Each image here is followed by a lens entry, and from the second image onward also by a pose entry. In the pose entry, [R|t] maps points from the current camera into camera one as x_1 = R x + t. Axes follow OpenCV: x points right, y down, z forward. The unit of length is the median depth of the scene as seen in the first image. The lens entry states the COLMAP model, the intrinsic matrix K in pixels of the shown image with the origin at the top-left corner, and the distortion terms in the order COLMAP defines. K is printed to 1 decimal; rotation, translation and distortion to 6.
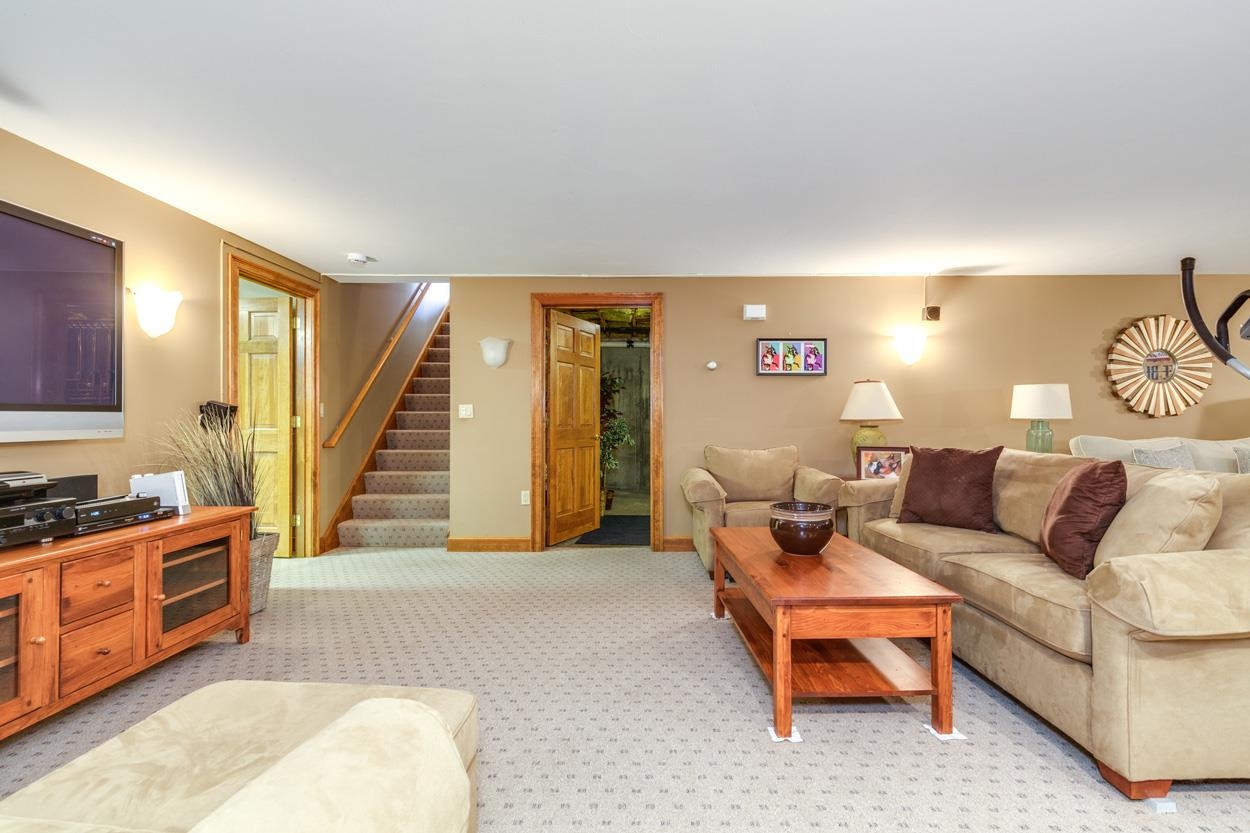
lens RADIAL K [[533.9, 0, 624.3], [0, 533.9, 416.9], [0, 0, 1]] dist [0.000904, -0.000140]
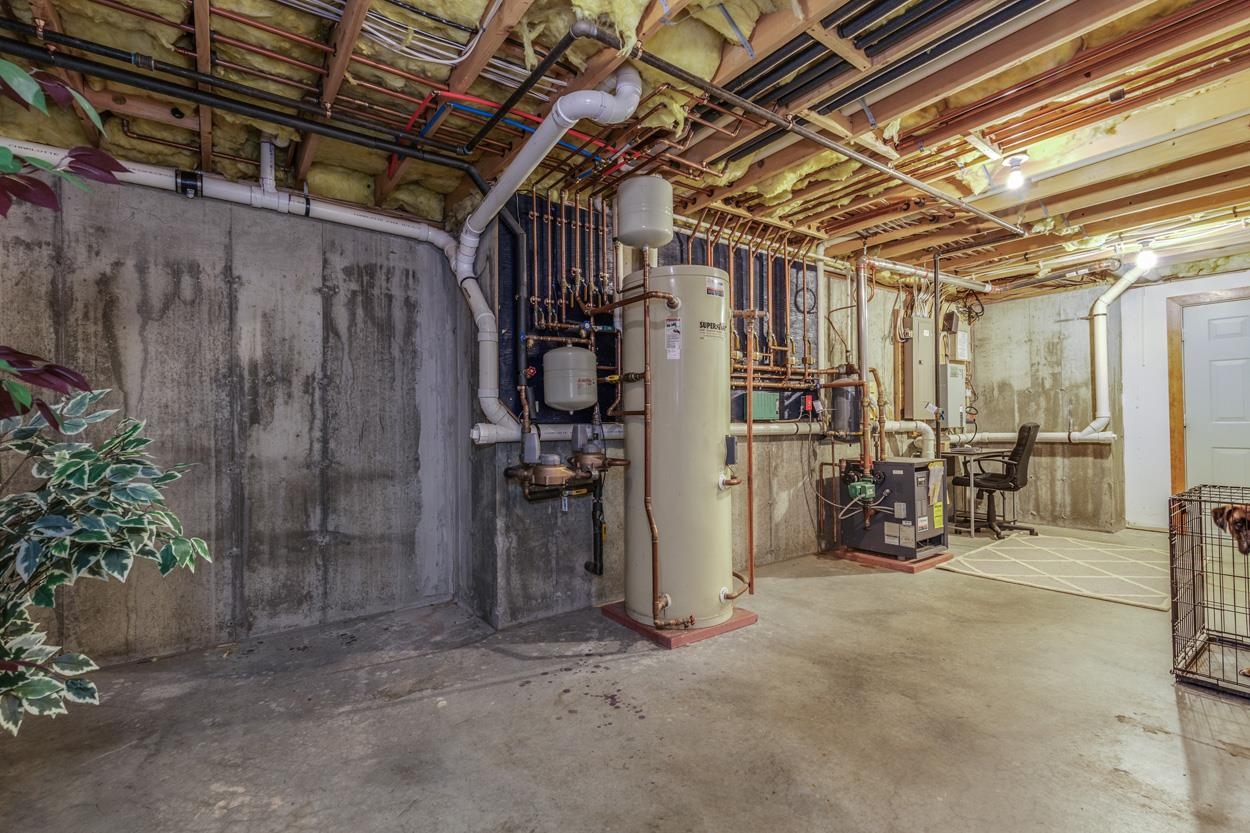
lens RADIAL K [[533.9, 0, 625.4], [0, 533.9, 419.3], [0, 0, 1]] dist [0.000904, -0.000140]
pose [[0.791591, -0.004045, 0.611038, 0.021770], [0.006352, 0.999979, -0.001609, 0.003049], [-0.611018, 0.005155, 0.791600, 0.595433]]
